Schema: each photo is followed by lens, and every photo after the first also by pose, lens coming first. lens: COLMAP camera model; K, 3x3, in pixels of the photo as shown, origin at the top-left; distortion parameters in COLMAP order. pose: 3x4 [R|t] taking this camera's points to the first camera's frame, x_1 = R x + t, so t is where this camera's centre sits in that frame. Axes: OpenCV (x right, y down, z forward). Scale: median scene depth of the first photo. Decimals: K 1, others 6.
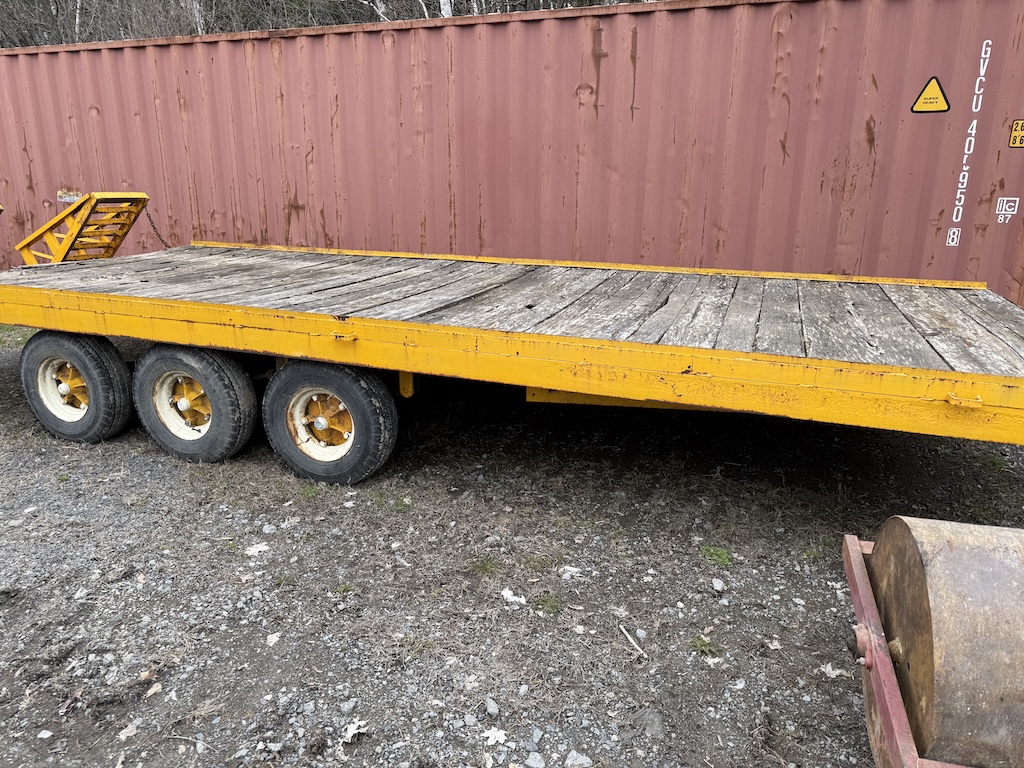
lens RADIAL K [[696.5, 0, 514.8], [0, 696.5, 388.1], [0, 0, 1]] dist [0.010310, -0.012204]
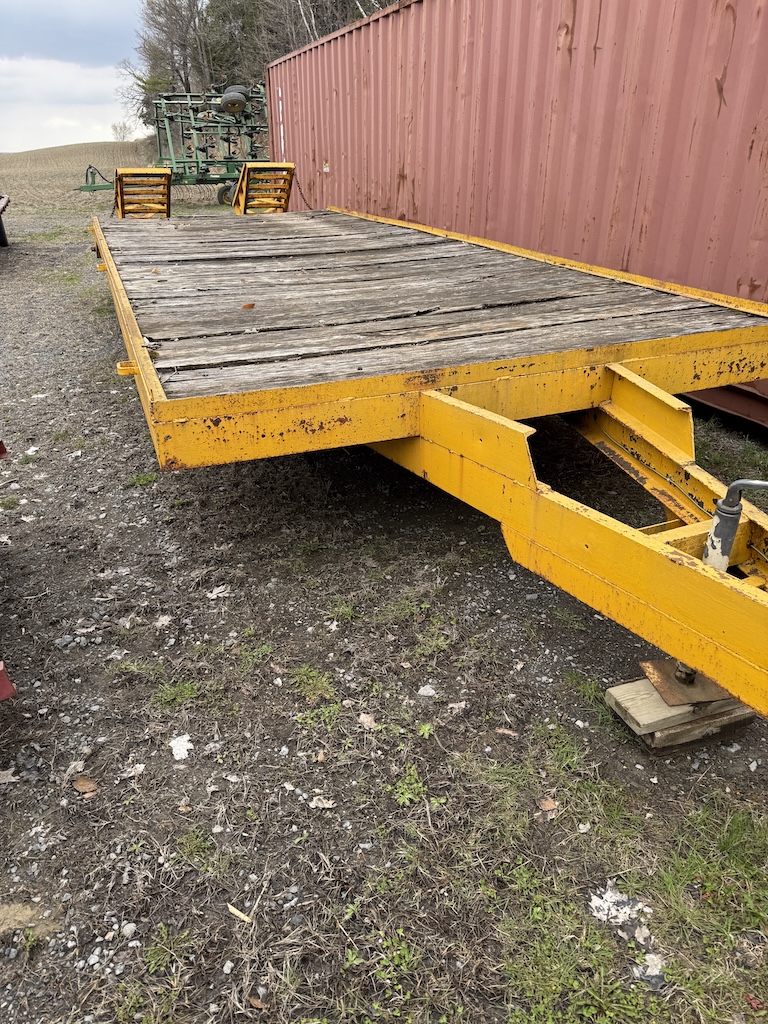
lens RADIAL K [[696.5, 0, 381.9], [0, 696.5, 506.9], [0, 0, 1]] dist [0.010310, -0.012204]
pose [[0.655345, 0.329964, -0.679446, 0.735474], [-0.195271, 0.942968, 0.269595, -0.067849], [0.729652, -0.044001, 0.682401, 0.238885]]
